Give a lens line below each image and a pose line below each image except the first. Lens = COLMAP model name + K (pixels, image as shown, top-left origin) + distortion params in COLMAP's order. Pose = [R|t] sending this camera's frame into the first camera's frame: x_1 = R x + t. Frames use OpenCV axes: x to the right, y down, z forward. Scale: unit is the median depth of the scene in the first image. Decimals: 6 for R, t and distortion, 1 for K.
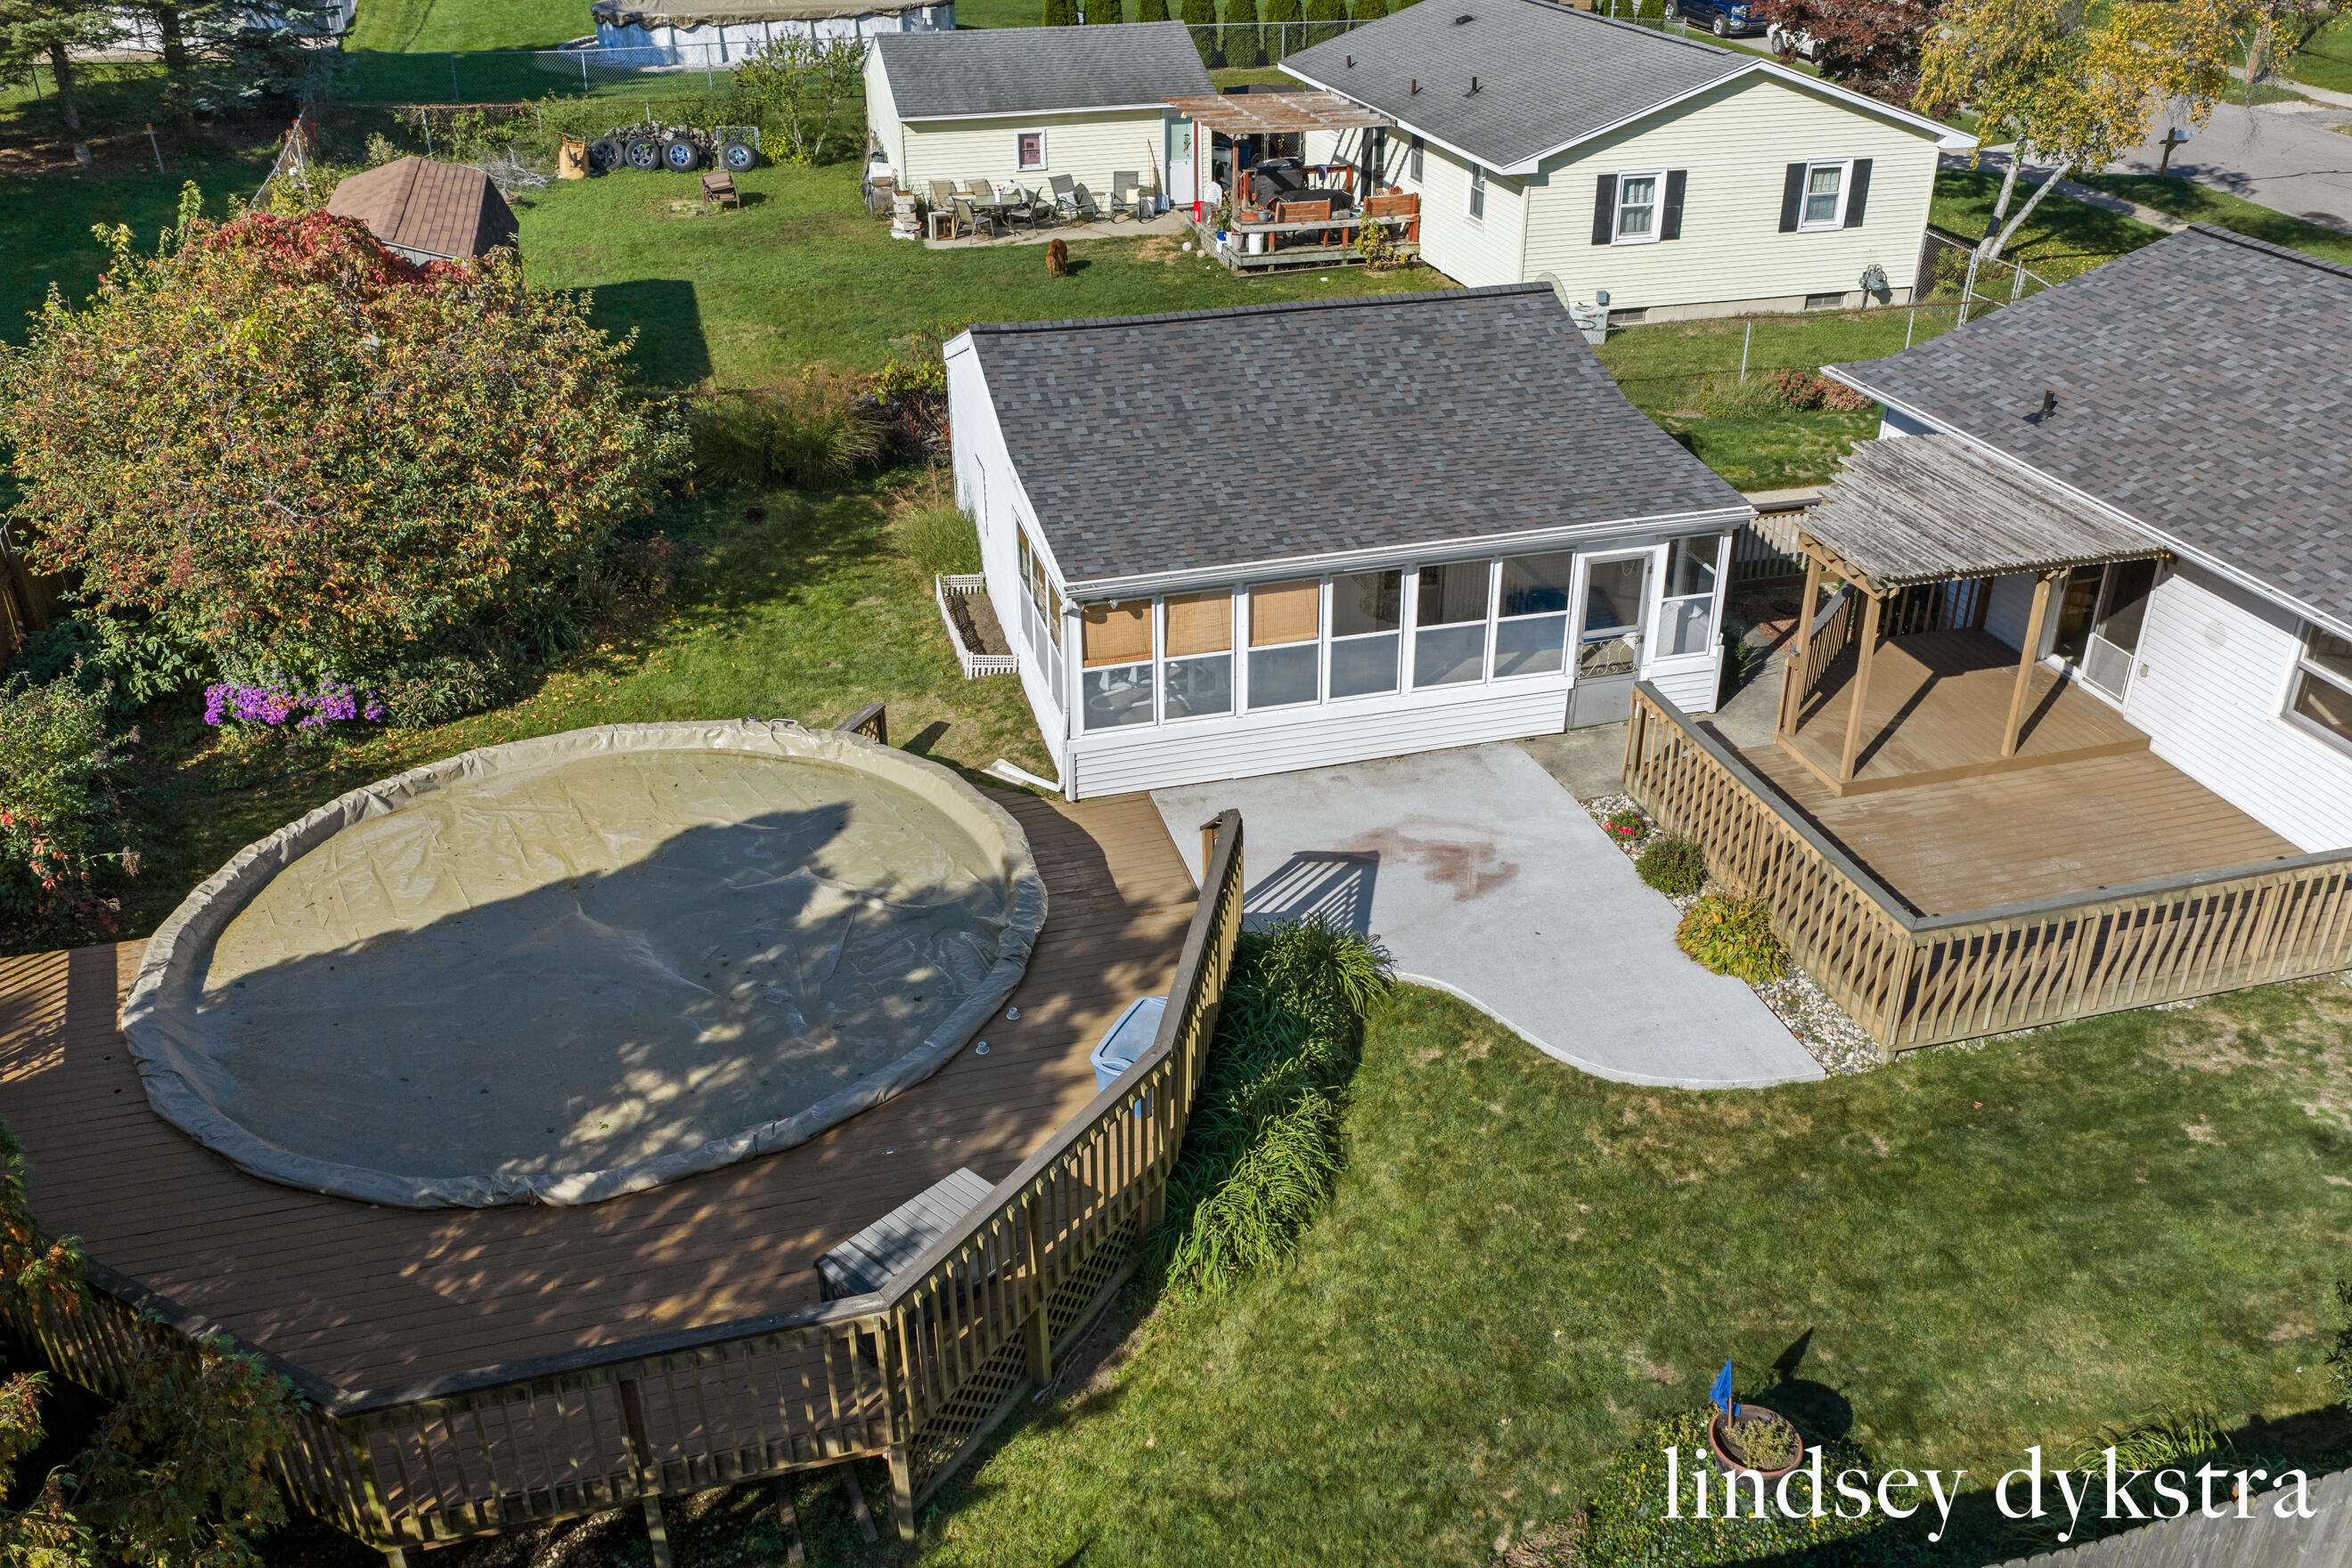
lens RADIAL K [[1897.1, 0, 1176.0], [0, 1897.1, 784.0], [0, 0, 1]] dist [0.006282, -0.000087]
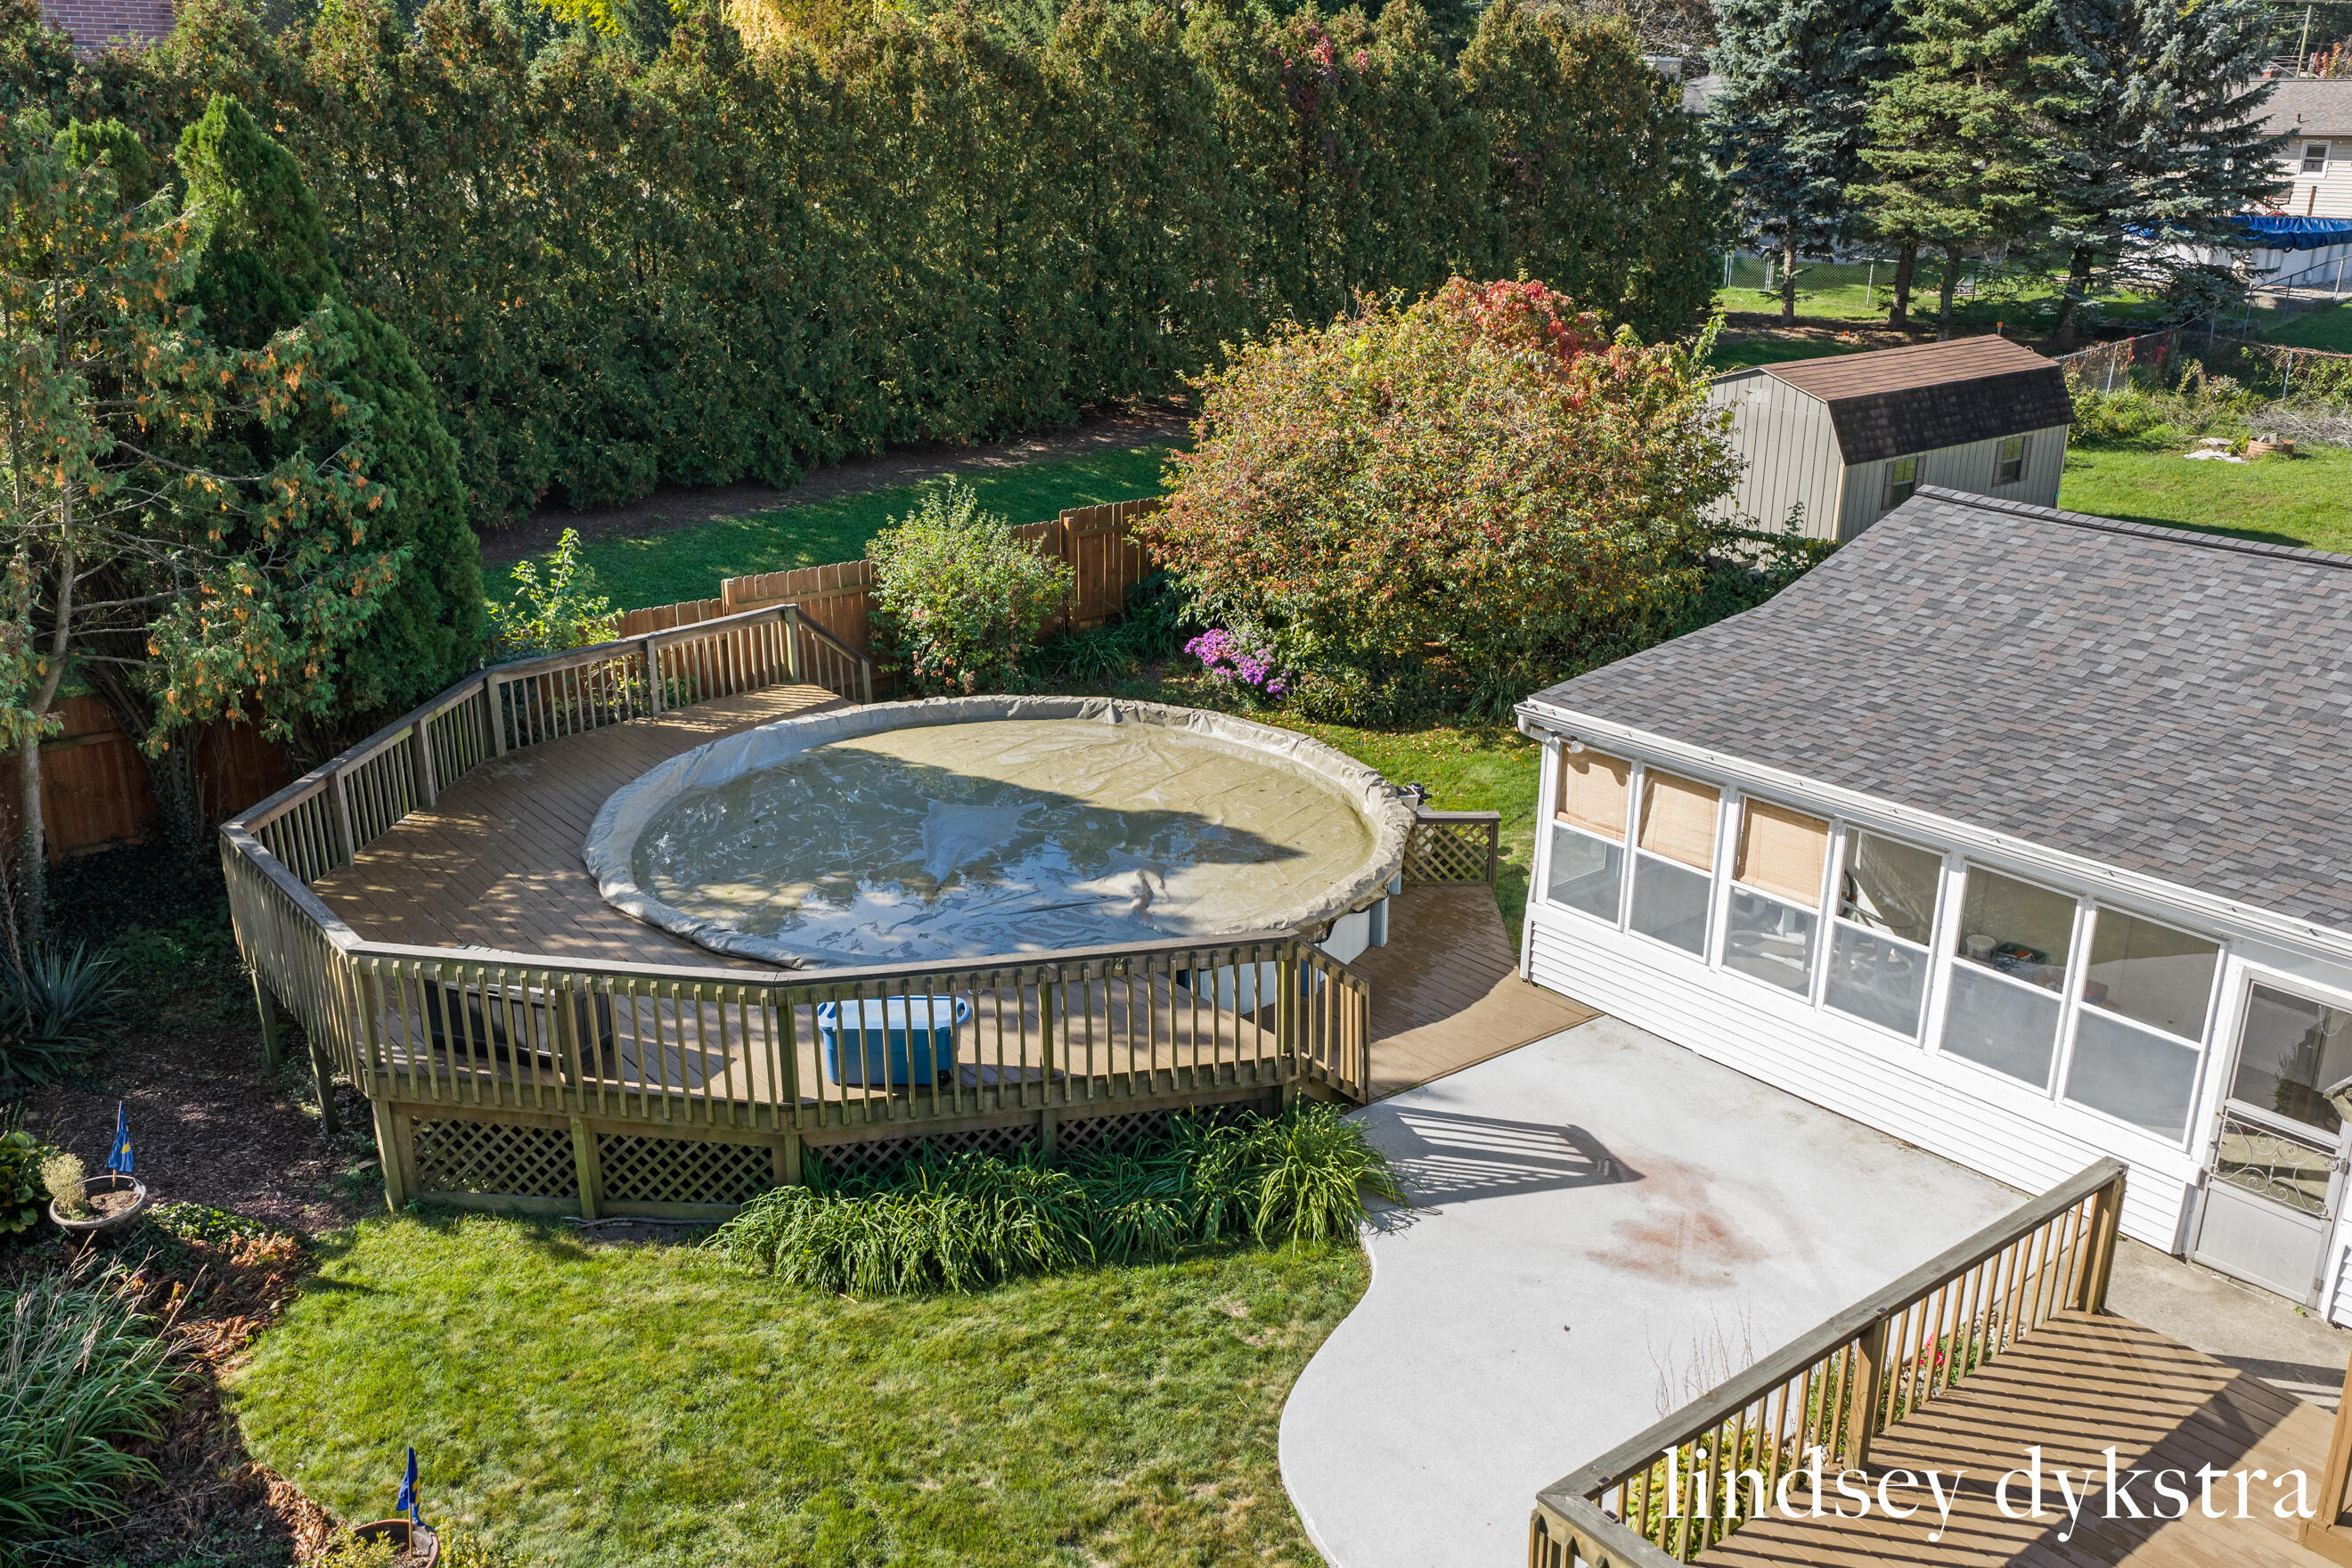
lens RADIAL K [[1958.7, 0, 1176.0], [0, 1958.7, 784.0], [0, 0, 1]] dist [0.040993, -0.080218]
pose [[0.420341, 0.310604, -0.852548, 0.589599], [-0.444756, 0.889501, 0.104784, -0.089853], [0.790889, 0.335131, 0.512037, 0.434683]]
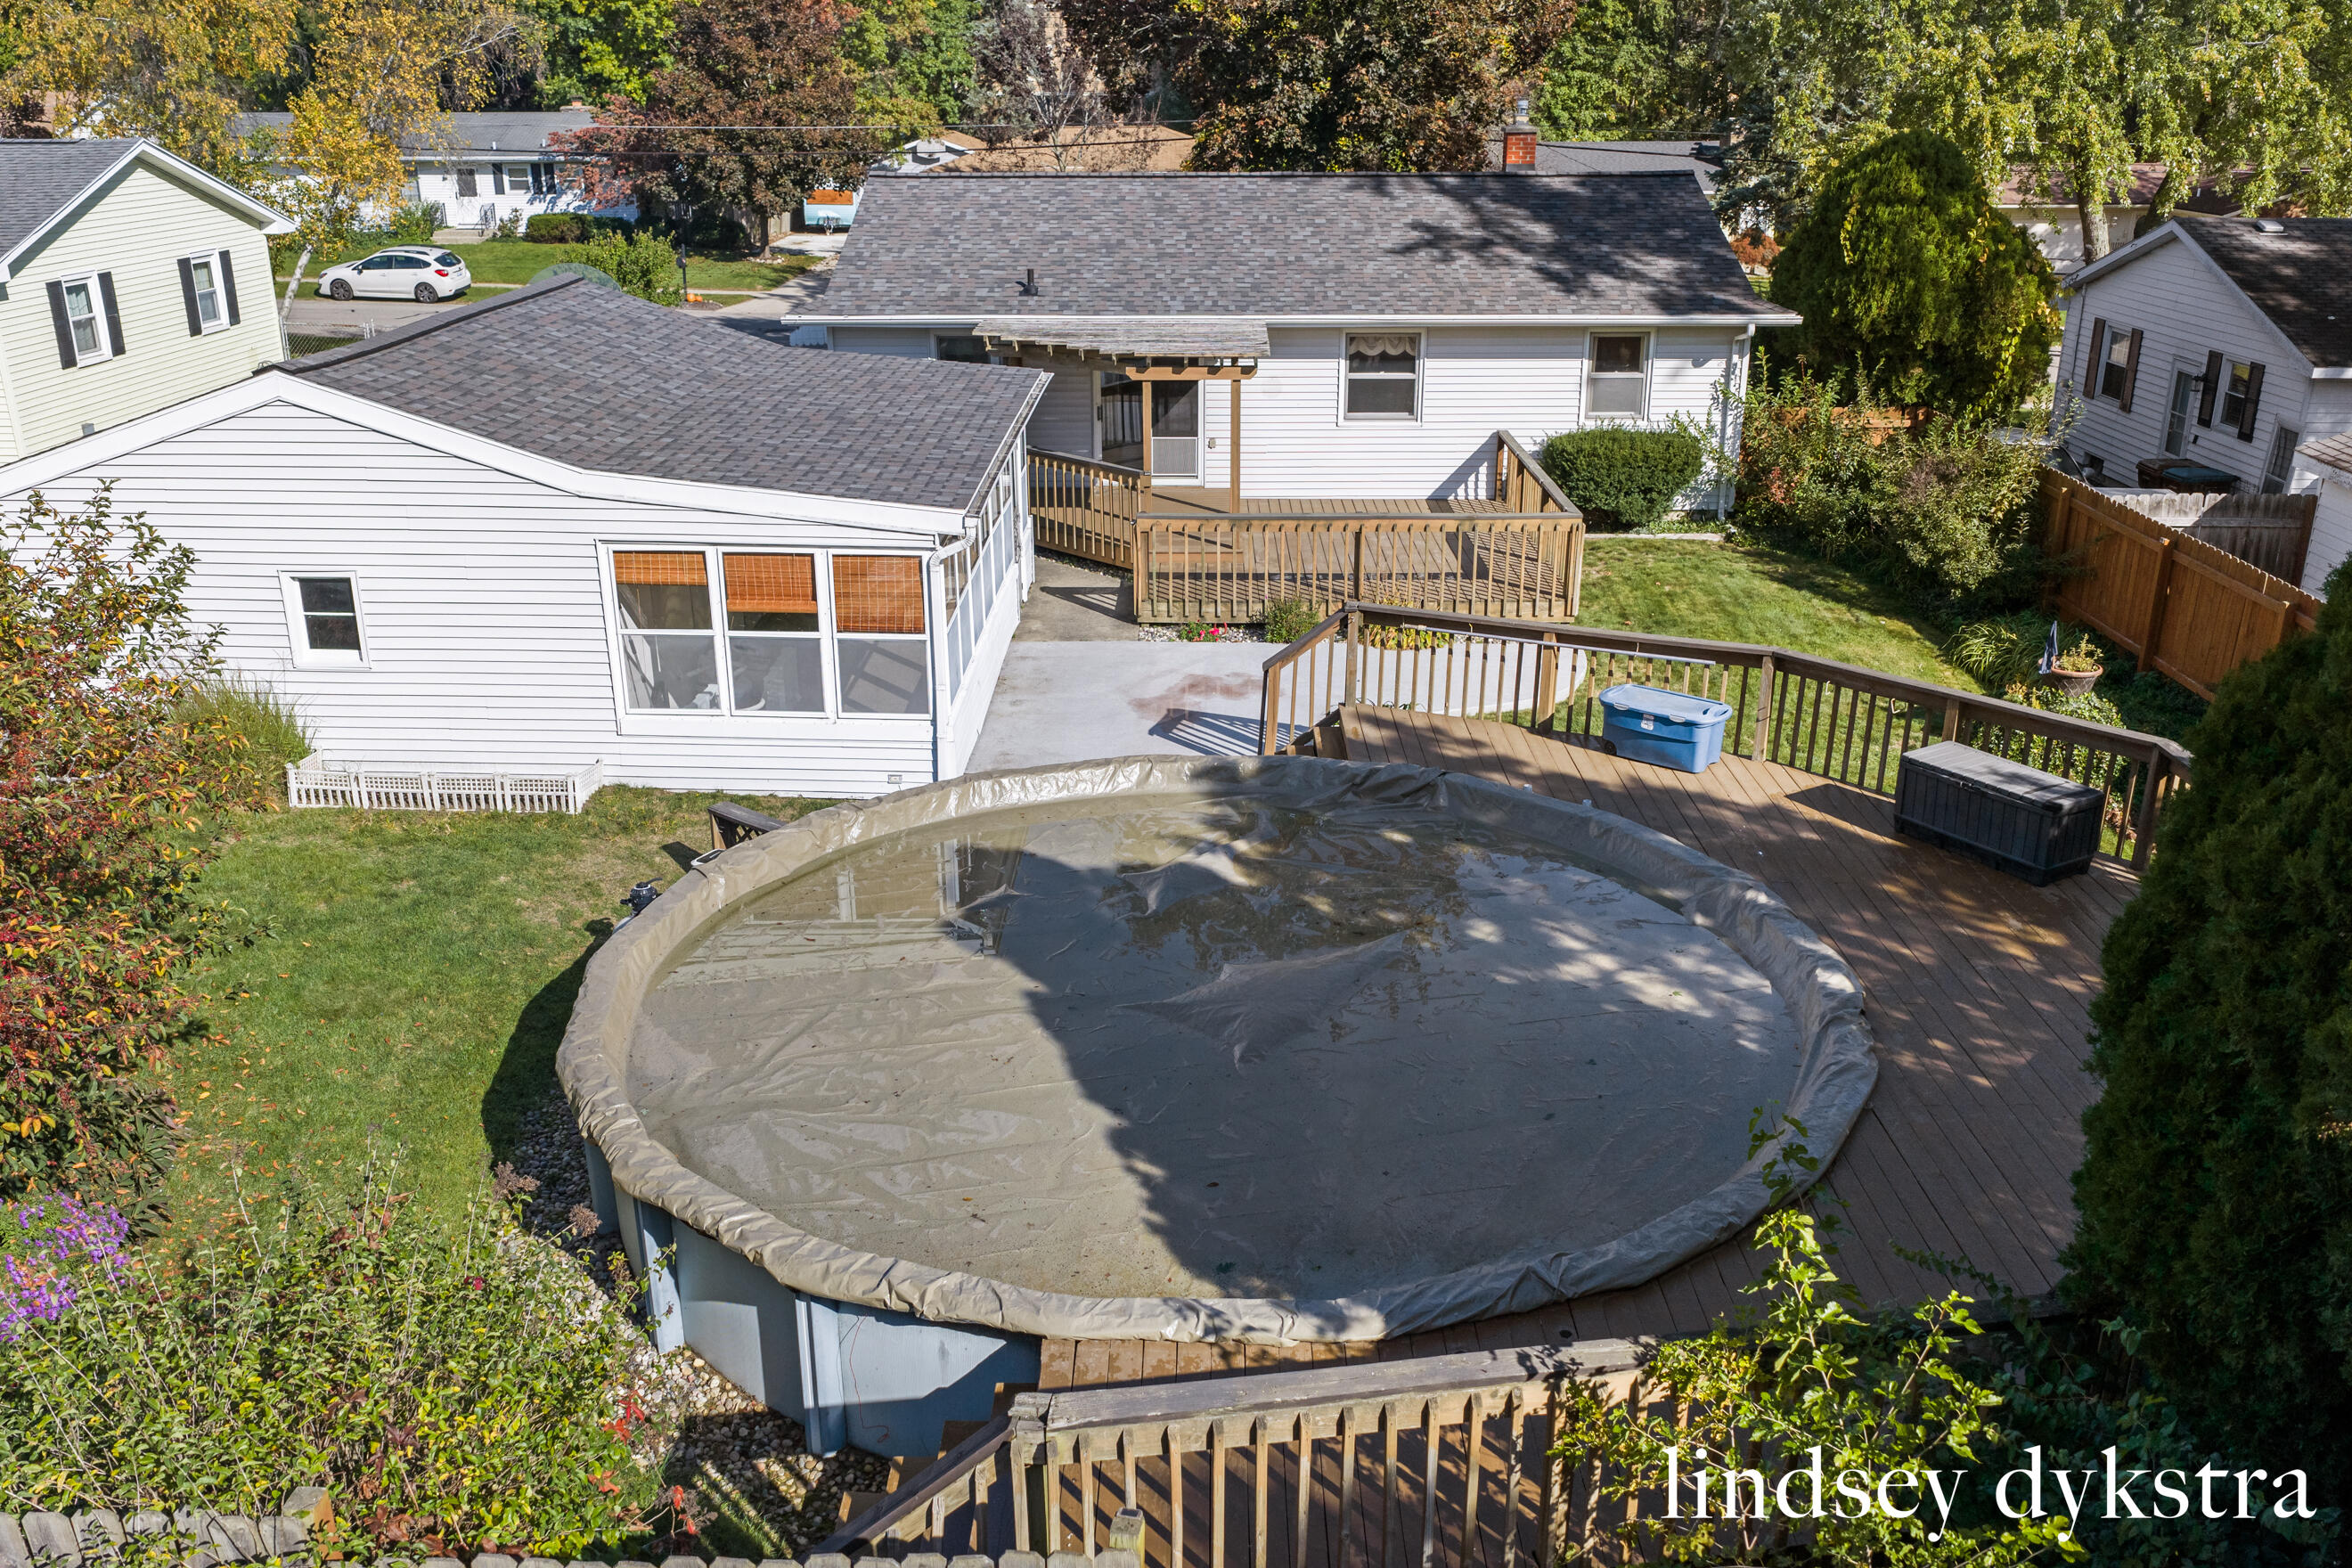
lens RADIAL K [[1958.7, 0, 1176.0], [0, 1958.7, 784.0], [0, 0, 1]] dist [0.040993, -0.080218]
pose [[0.274905, -0.322159, 0.905892, -0.796742], [0.462536, 0.870316, 0.169145, -0.096996], [-0.842904, 0.372509, 0.388265, 0.607710]]
